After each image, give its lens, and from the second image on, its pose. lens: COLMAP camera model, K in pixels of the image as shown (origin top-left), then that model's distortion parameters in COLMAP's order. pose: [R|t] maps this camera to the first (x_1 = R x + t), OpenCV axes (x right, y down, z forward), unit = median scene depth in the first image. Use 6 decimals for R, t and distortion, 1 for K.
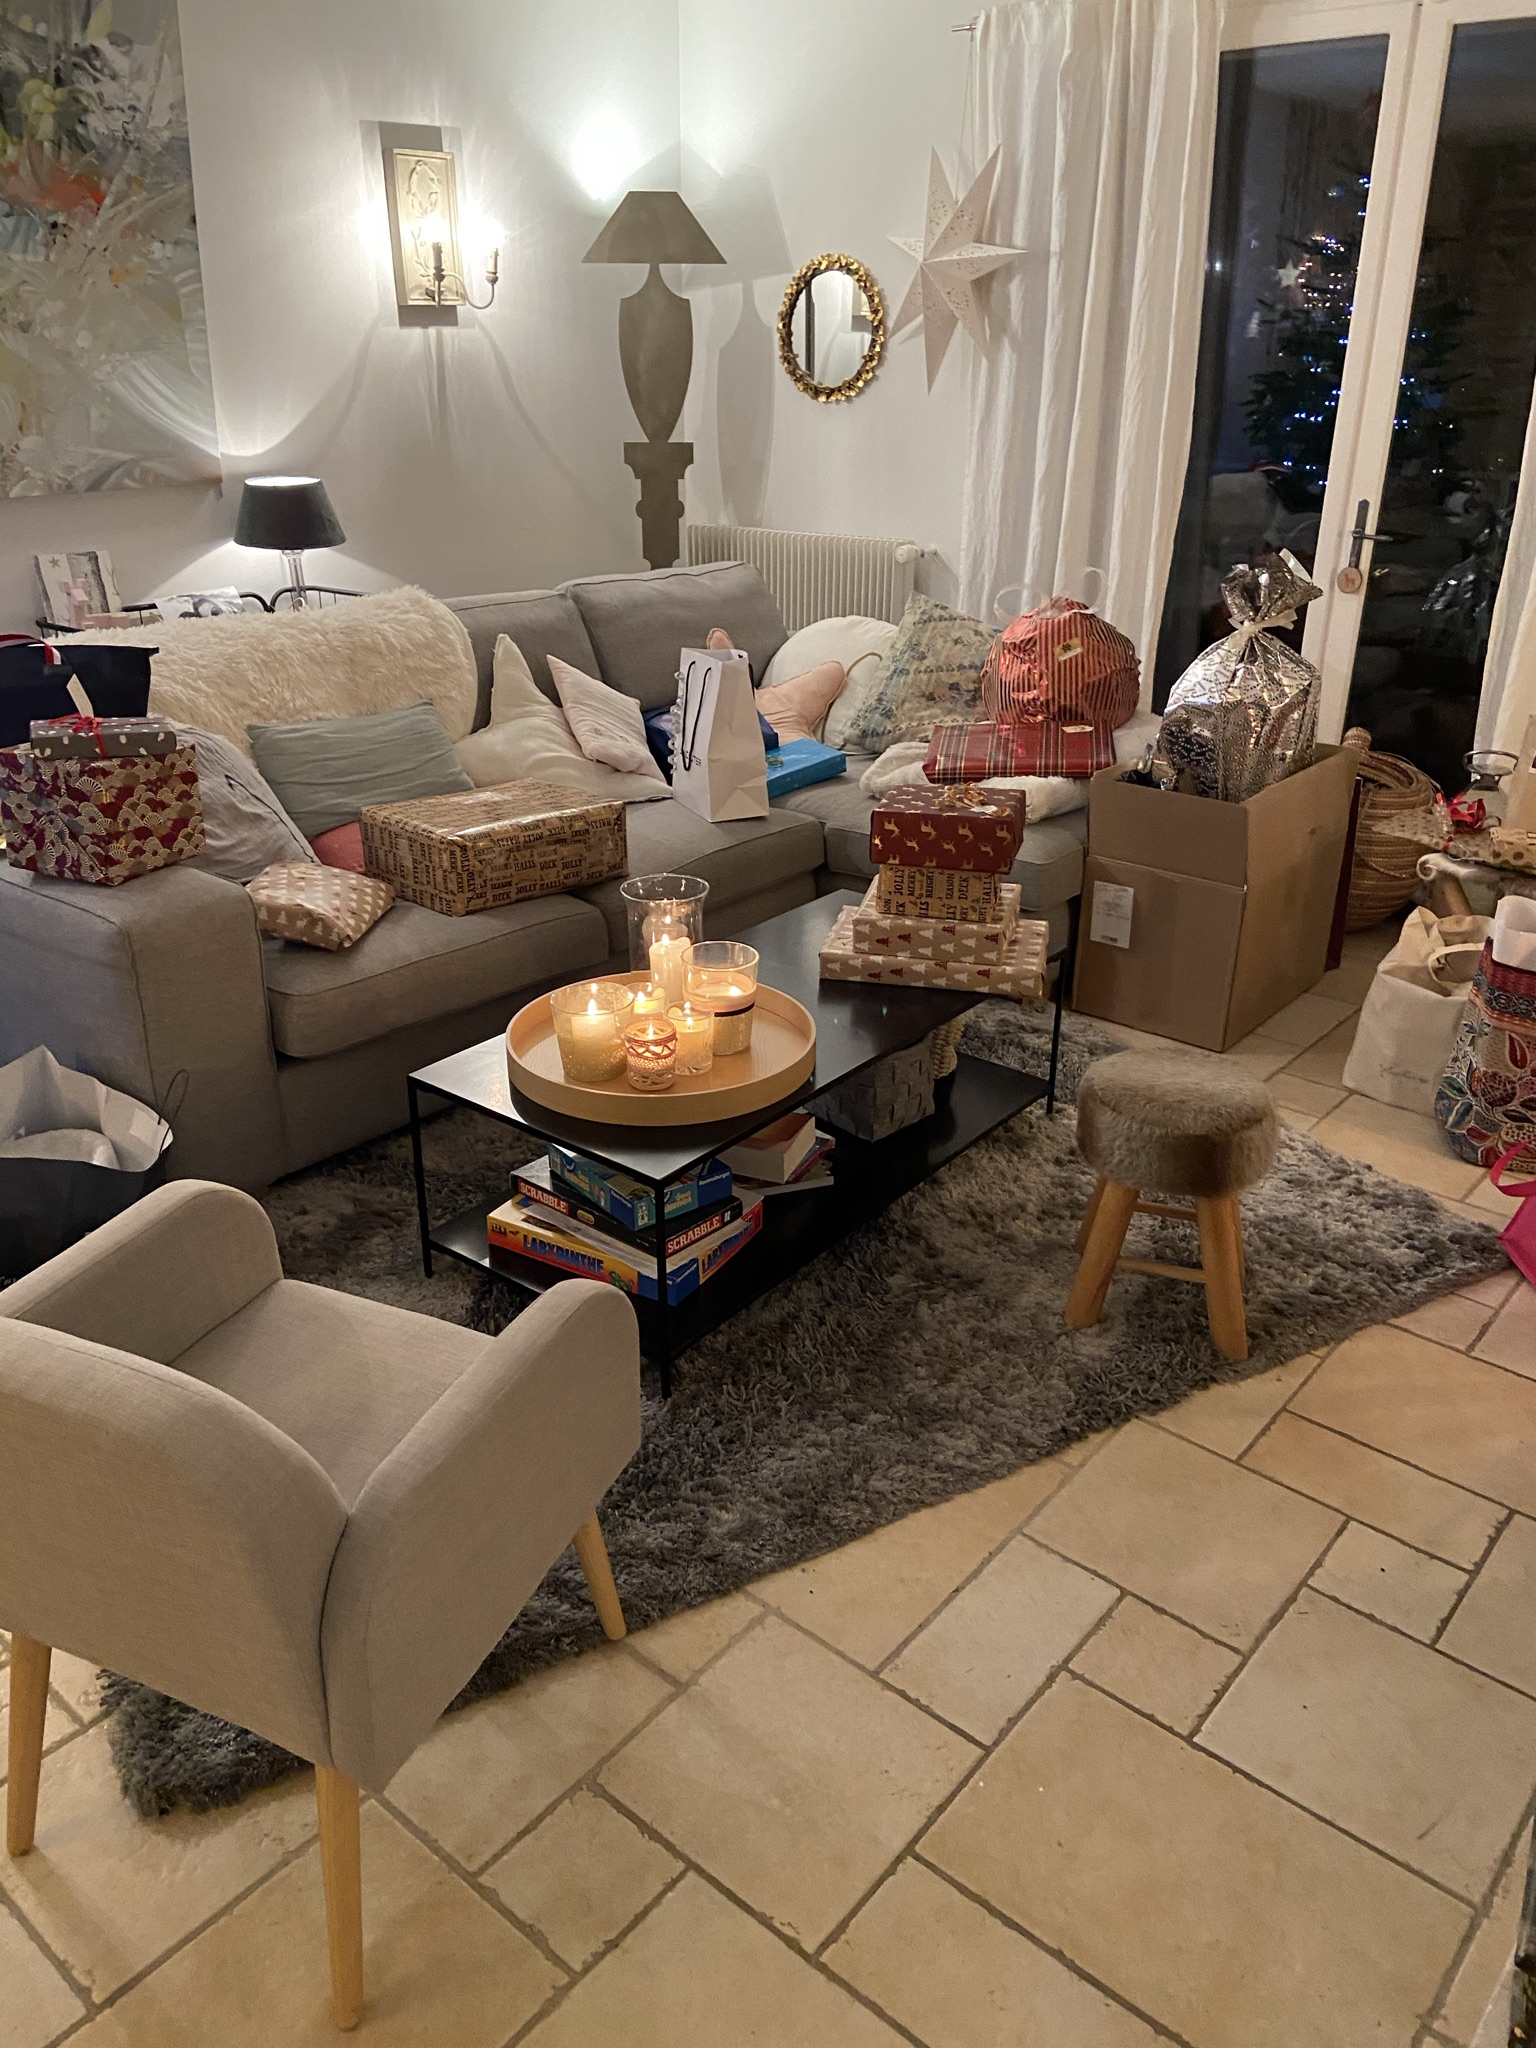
lens RADIAL K [[1531.7, 0, 755.4], [0, 1531.7, 1007.4], [0, 0, 1]] dist [0.106277, -0.133845]
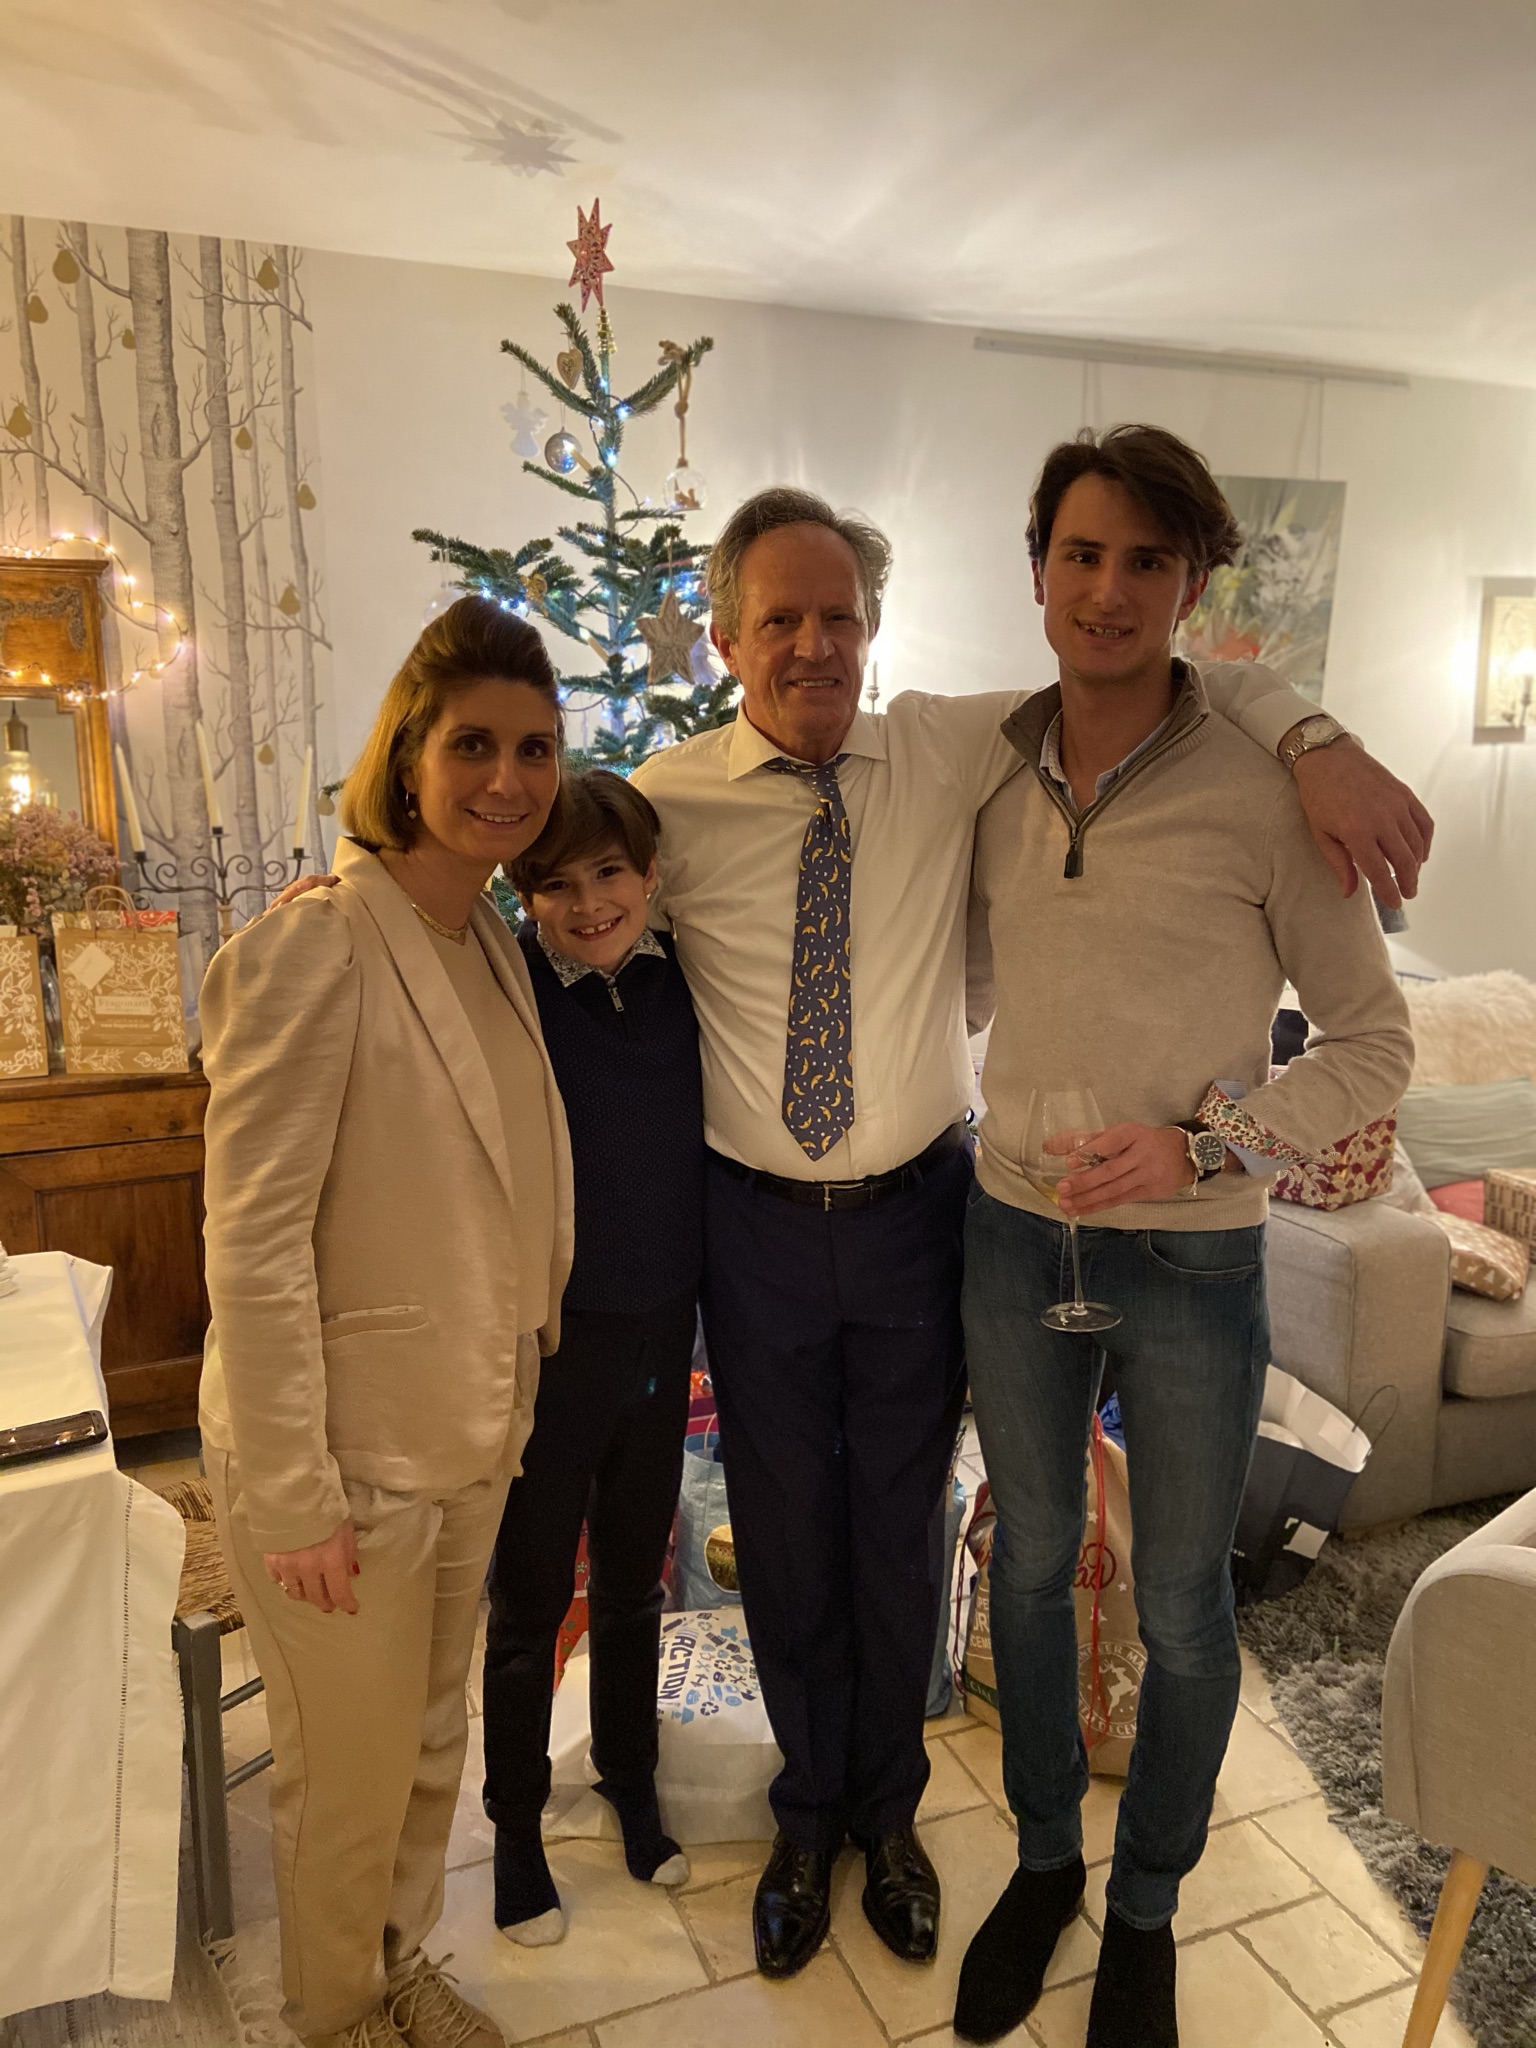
lens RADIAL K [[1531.7, 0, 776.9], [0, 1531.7, 1017.2], [0, 0, 1]] dist [0.106277, -0.133845]
pose [[0.888457, 0.077584, -0.452356, -0.174924], [-0.178703, 0.966306, -0.185252, 0.044450], [0.422741, 0.245426, 0.872385, -0.131860]]
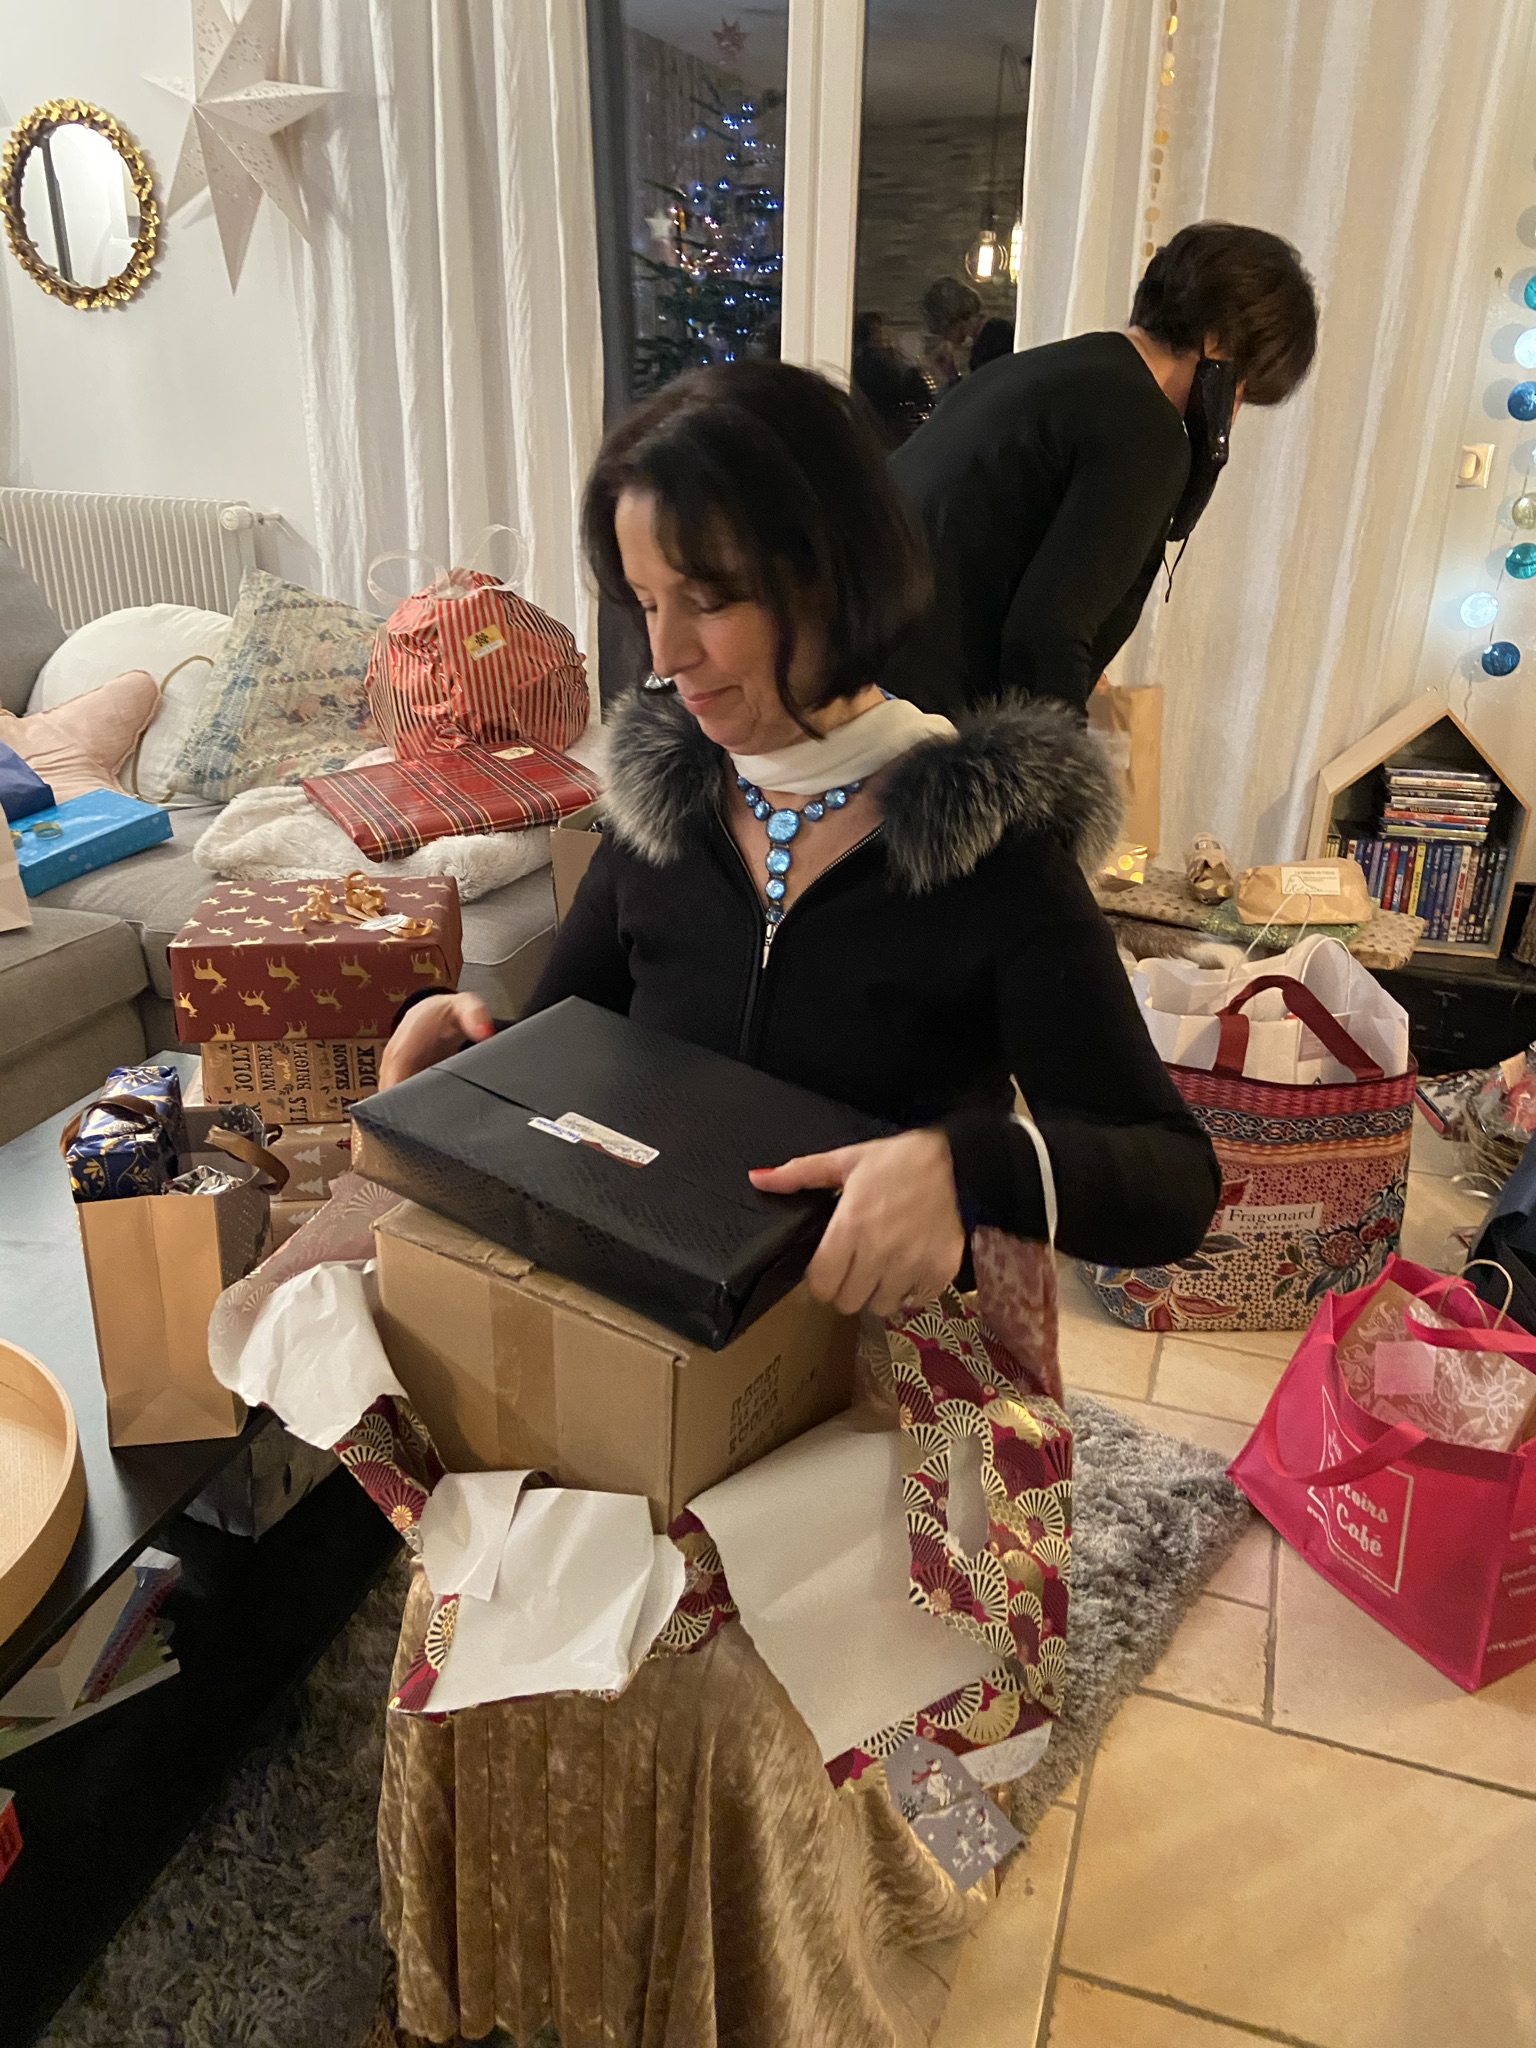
lens RADIAL K [[1543.5, 0, 780.3], [0, 1543.5, 1014.9], [0, 0, 1]] dist [0.069830, -0.028895]
pose [[0.925245, -0.126089, 0.357803, 0.052459], [0.126297, 0.991728, 0.022888, -0.062193], [-0.357729, 0.024013, 0.933517, 0.295002]]
